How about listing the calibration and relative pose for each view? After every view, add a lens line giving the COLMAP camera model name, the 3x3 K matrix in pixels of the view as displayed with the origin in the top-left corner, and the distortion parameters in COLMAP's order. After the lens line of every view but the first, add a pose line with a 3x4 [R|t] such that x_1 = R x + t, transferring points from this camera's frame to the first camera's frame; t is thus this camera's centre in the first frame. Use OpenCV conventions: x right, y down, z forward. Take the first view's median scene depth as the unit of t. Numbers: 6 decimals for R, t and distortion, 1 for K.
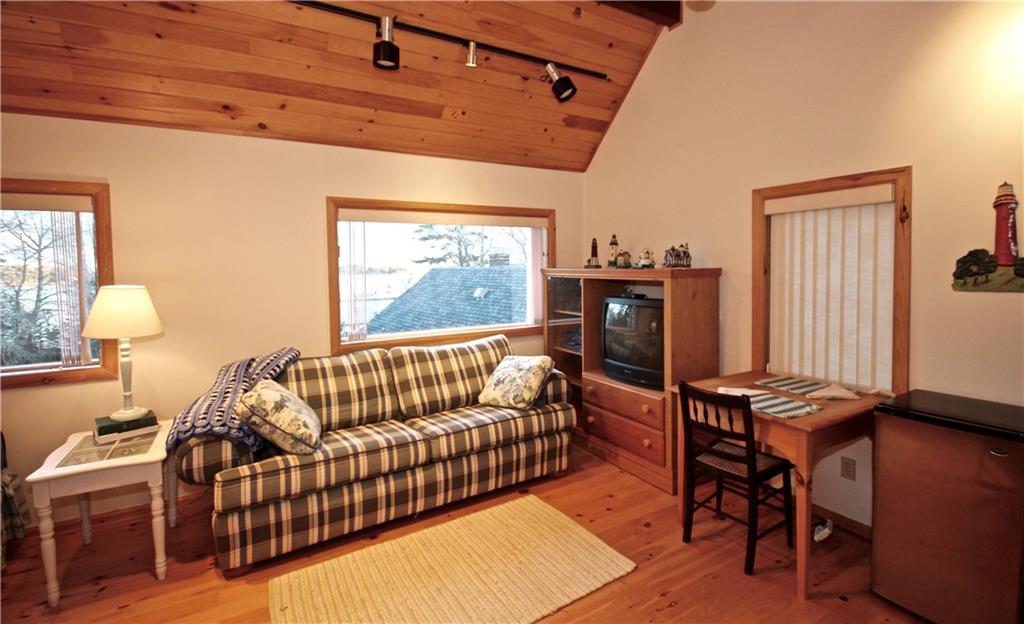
lens RADIAL K [[491.2, 0, 548.7], [0, 491.2, 277.4], [0, 0, 1]] dist [0.012304, 0.001199]
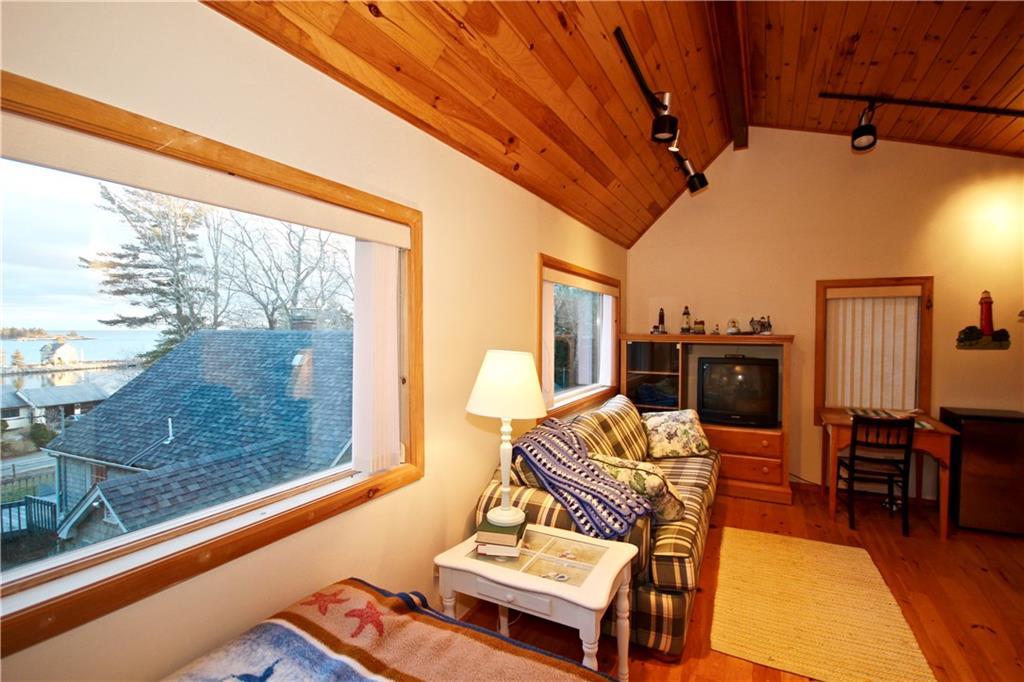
lens RADIAL K [[470.8, 0, 516.2], [0, 470.8, 339.4], [0, 0, 1]] dist [-0.001655, -0.000067]
pose [[0.842266, 0.004086, 0.539046, -1.143883], [-0.000366, 0.999975, -0.007008, 0.003371], [-0.539062, 0.005705, 0.842247, 0.343885]]
